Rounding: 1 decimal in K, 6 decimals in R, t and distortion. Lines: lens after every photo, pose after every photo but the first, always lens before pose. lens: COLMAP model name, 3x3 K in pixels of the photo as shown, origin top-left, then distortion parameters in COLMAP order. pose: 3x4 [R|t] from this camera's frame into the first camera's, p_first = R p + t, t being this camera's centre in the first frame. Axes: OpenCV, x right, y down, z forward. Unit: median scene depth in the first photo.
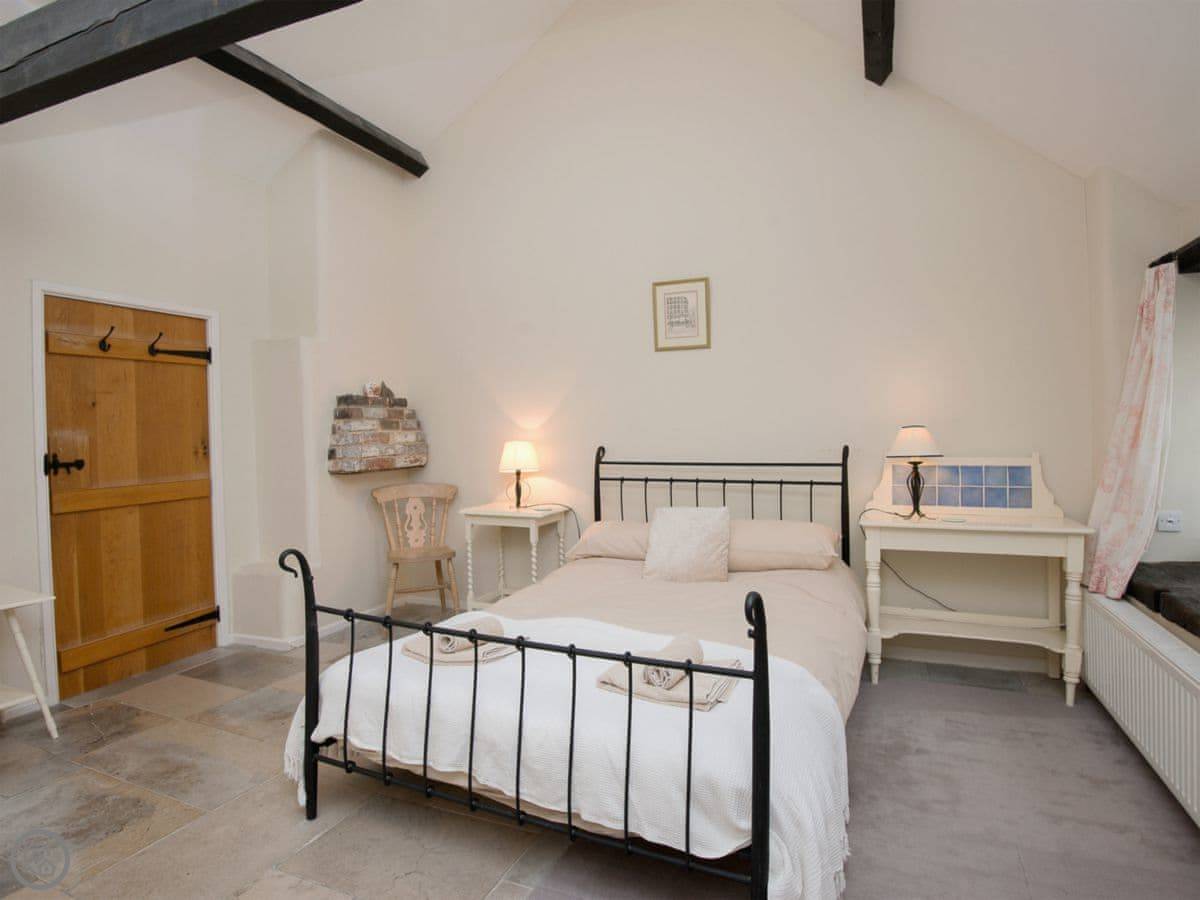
lens RADIAL K [[652.8, 0, 600.0], [0, 652.8, 450.0], [0, 0, 1]] dist [0.000254, -0.000304]
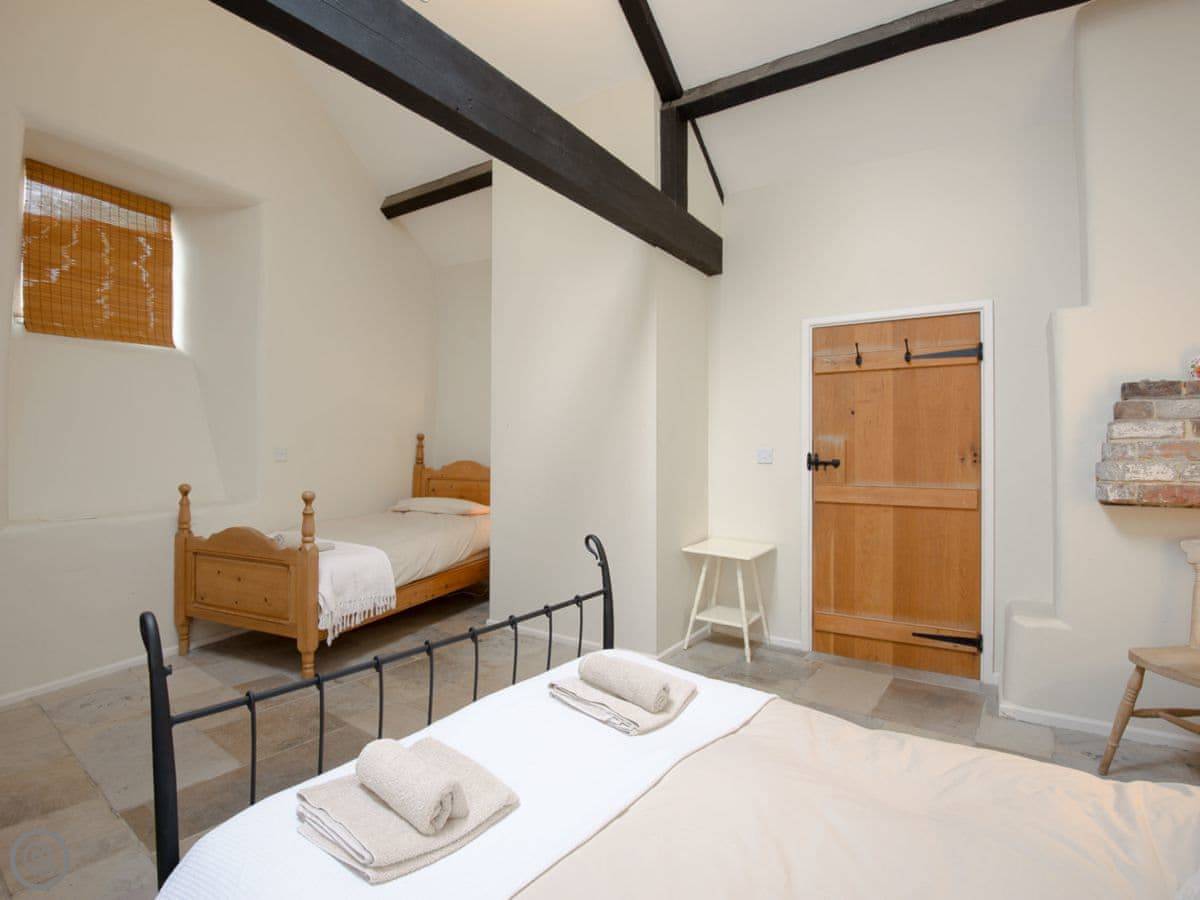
lens RADIAL K [[652.8, 0, 600.0], [0, 652.8, 450.0], [0, 0, 1]] dist [0.000254, -0.000304]
pose [[-0.199069, 0.028942, -0.979558, 0.424746], [-0.031458, 0.998860, 0.035905, -0.029571], [0.979481, 0.037963, -0.197931, 0.752791]]
